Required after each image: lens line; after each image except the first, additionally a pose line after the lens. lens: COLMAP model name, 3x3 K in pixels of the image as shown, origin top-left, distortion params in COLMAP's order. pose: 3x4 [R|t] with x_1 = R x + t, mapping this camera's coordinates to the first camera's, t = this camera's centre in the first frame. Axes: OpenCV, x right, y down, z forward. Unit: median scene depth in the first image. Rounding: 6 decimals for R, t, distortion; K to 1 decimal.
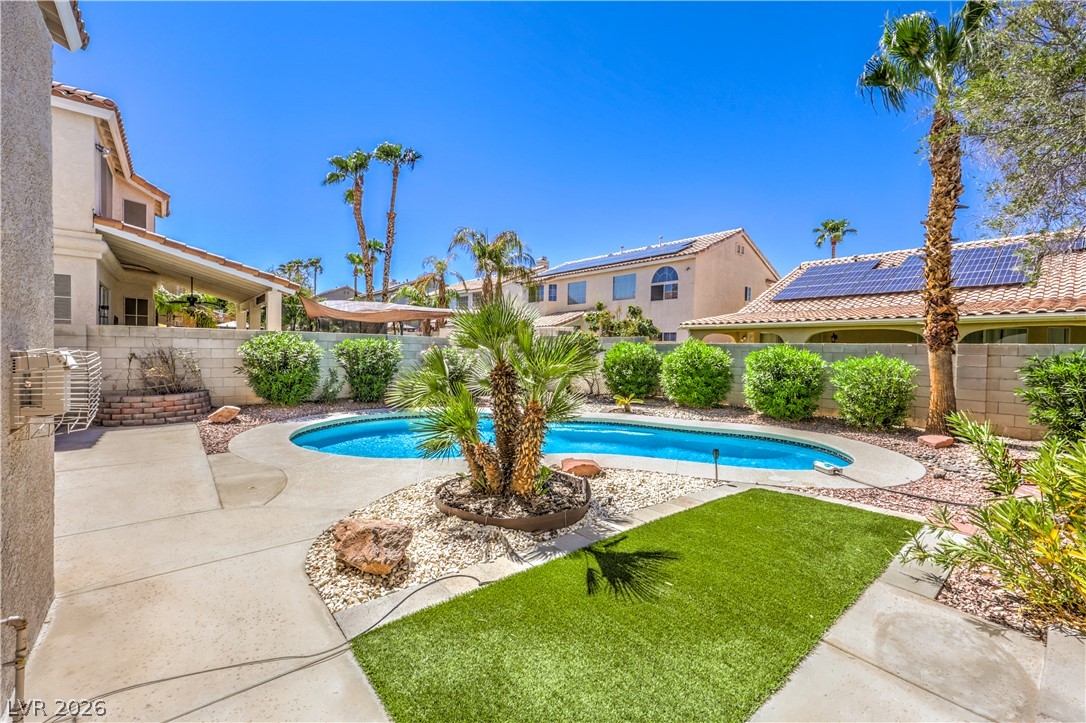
lens RADIAL K [[458.0, 0, 555.1], [0, 458.0, 358.4], [0, 0, 1]] dist [0.001814, 0.000143]
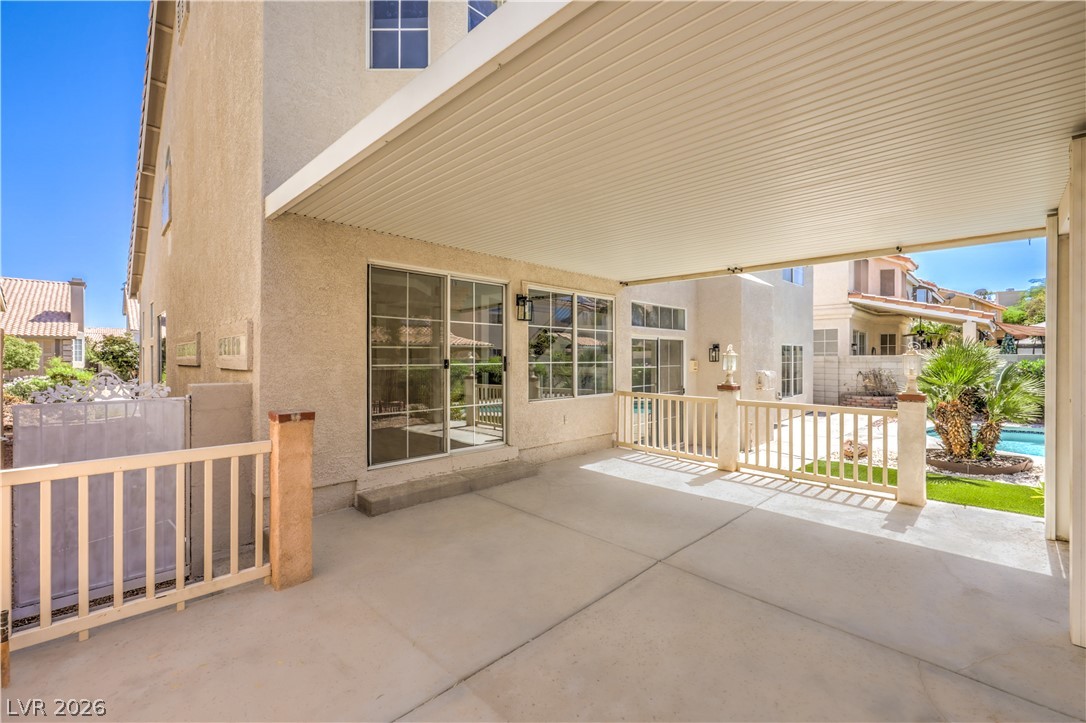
lens RADIAL K [[450.4, 0, 549.4], [0, 450.4, 360.3], [0, 0, 1]] dist [-0.000430, -0.000243]
pose [[0.080589, -0.017621, -0.996592, 0.455463], [-0.018093, 0.999653, -0.019138, 0.000586], [0.996583, 0.019574, 0.080242, -0.206861]]
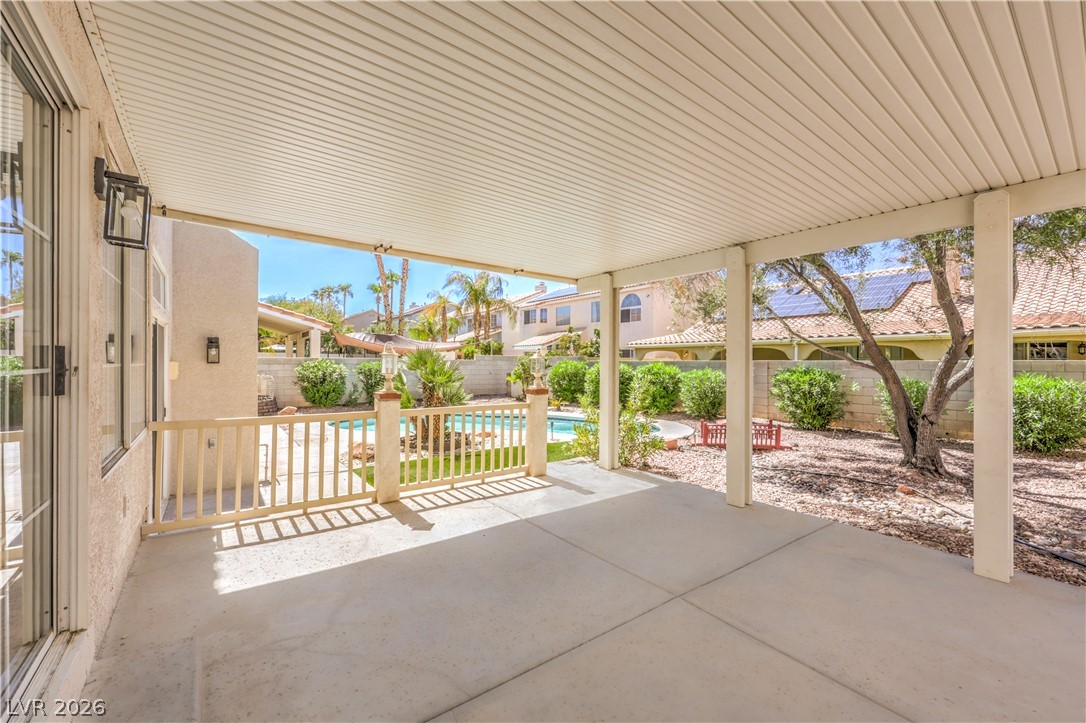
lens RADIAL K [[450.4, 0, 549.4], [0, 450.4, 360.3], [0, 0, 1]] dist [-0.000430, -0.000243]
pose [[0.998343, -0.016540, -0.055116, 0.178876], [0.015069, 0.999522, -0.027000, -0.000448], [0.055536, 0.026125, 0.998115, -0.334454]]
